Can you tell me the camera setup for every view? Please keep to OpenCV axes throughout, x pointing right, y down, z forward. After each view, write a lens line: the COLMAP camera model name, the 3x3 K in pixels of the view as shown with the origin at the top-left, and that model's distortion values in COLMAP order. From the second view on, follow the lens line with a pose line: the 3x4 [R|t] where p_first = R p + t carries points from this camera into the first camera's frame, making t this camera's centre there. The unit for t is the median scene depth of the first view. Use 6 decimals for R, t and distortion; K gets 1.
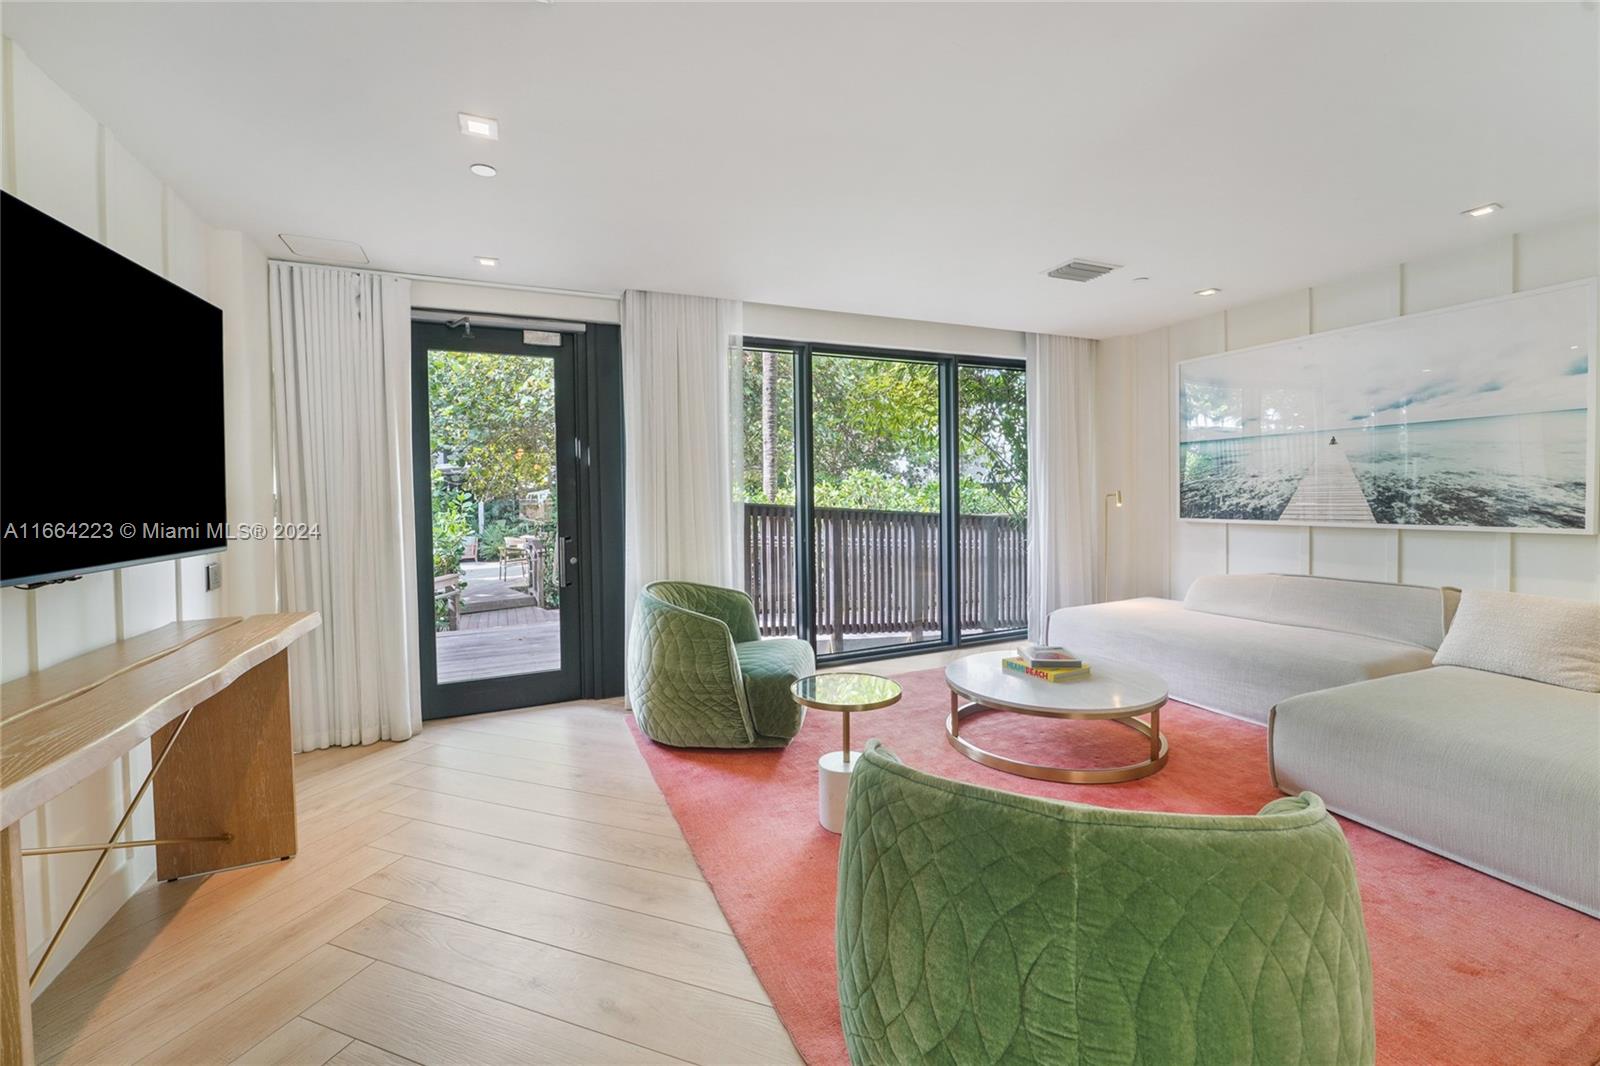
lens RADIAL K [[645.6, 0, 805.1], [0, 645.6, 522.2], [0, 0, 1]] dist [-0.000705, -0.000592]
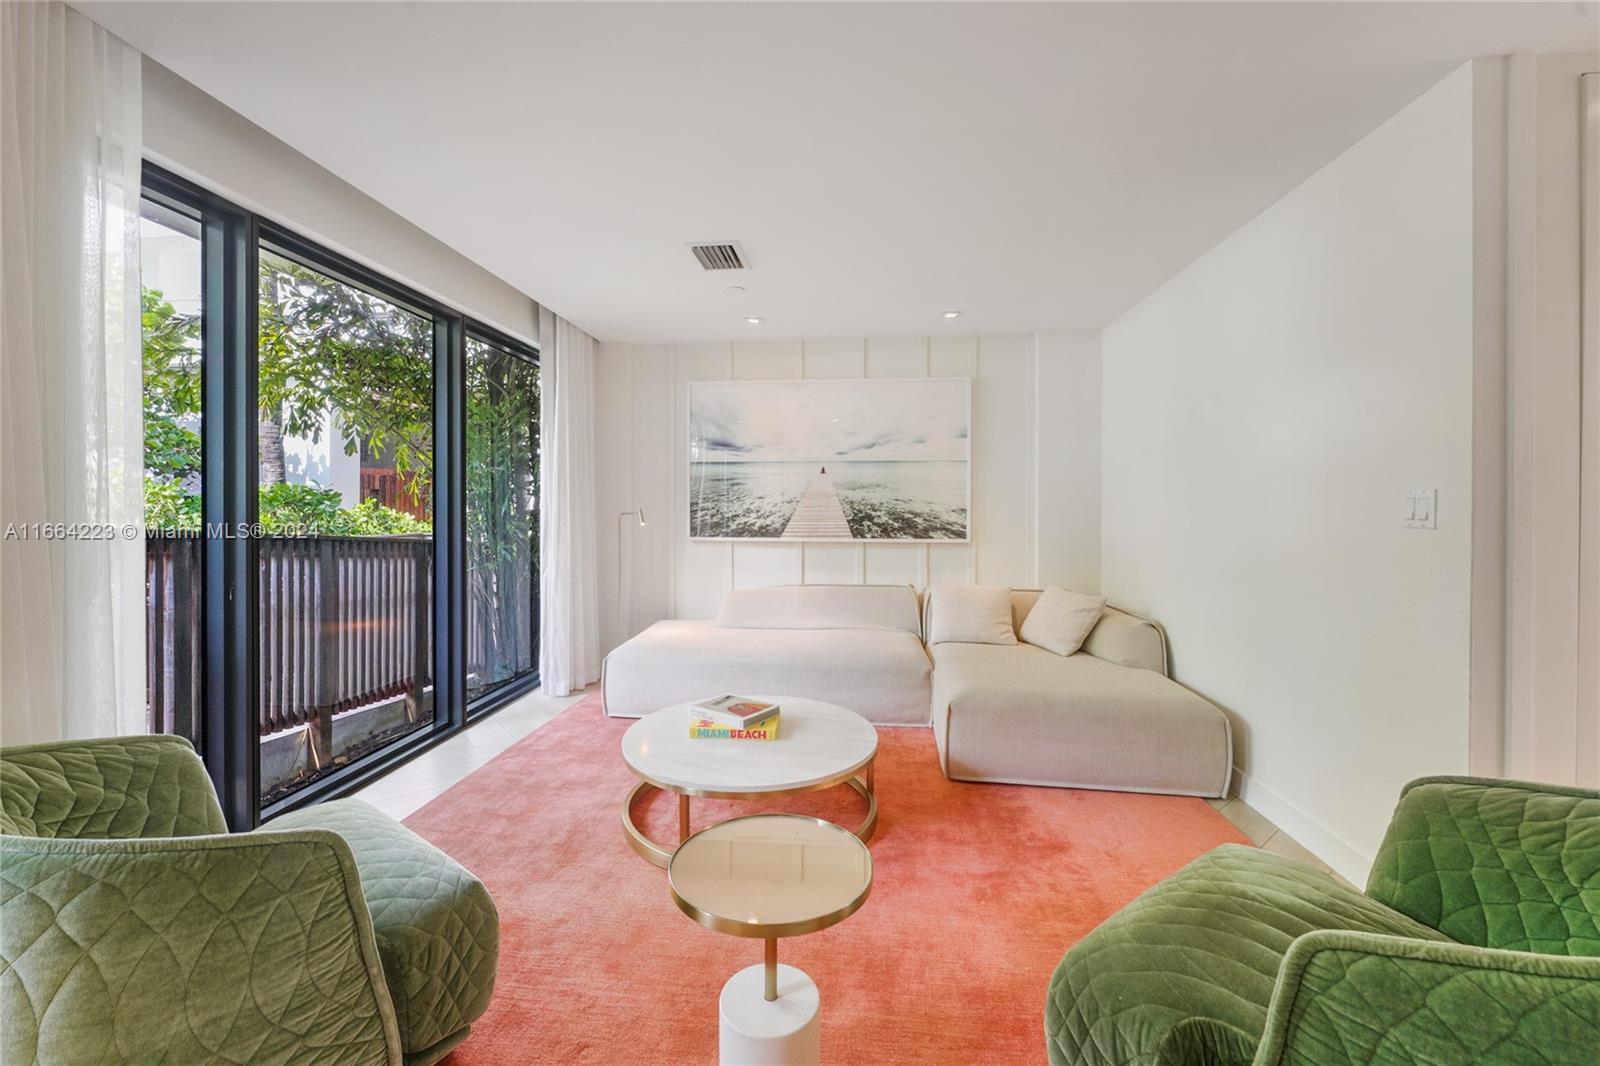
lens RADIAL K [[645.6, 0, 795.1], [0, 645.6, 518.6], [0, 0, 1]] dist [-0.000705, -0.000592]
pose [[0.513469, 0.006264, 0.858086, -0.252471], [0.024991, 0.999440, -0.022250, -0.011414], [-0.857744, 0.032869, 0.513024, 0.447774]]
